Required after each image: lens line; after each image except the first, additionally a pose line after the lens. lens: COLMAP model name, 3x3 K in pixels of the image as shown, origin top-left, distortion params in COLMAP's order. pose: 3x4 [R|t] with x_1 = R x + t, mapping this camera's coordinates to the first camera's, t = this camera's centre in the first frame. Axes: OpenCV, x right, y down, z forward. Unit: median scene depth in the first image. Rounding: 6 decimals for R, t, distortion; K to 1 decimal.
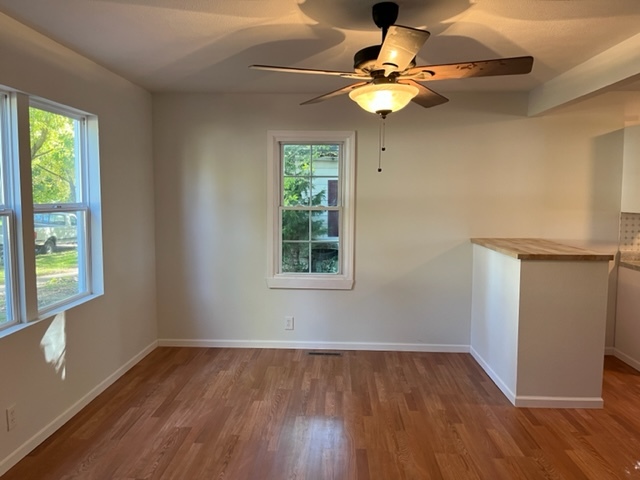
lens RADIAL K [[486.9, 0, 316.1], [0, 486.9, 236.4], [0, 0, 1]] dist [0.041472, -0.058526]
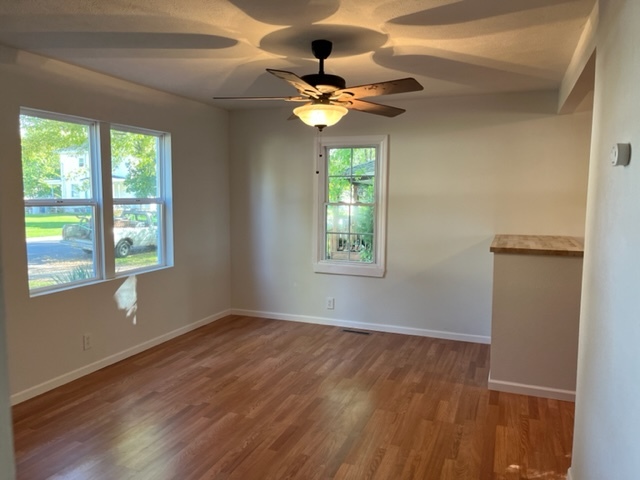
lens RADIAL K [[486.9, 0, 319.0], [0, 486.9, 239.8], [0, 0, 1]] dist [0.041472, -0.058526]
pose [[0.945063, 0.032625, -0.325256, 0.381926], [-0.029182, 0.999455, 0.015460, 0.013250], [0.325583, -0.005119, 0.945499, -0.132364]]
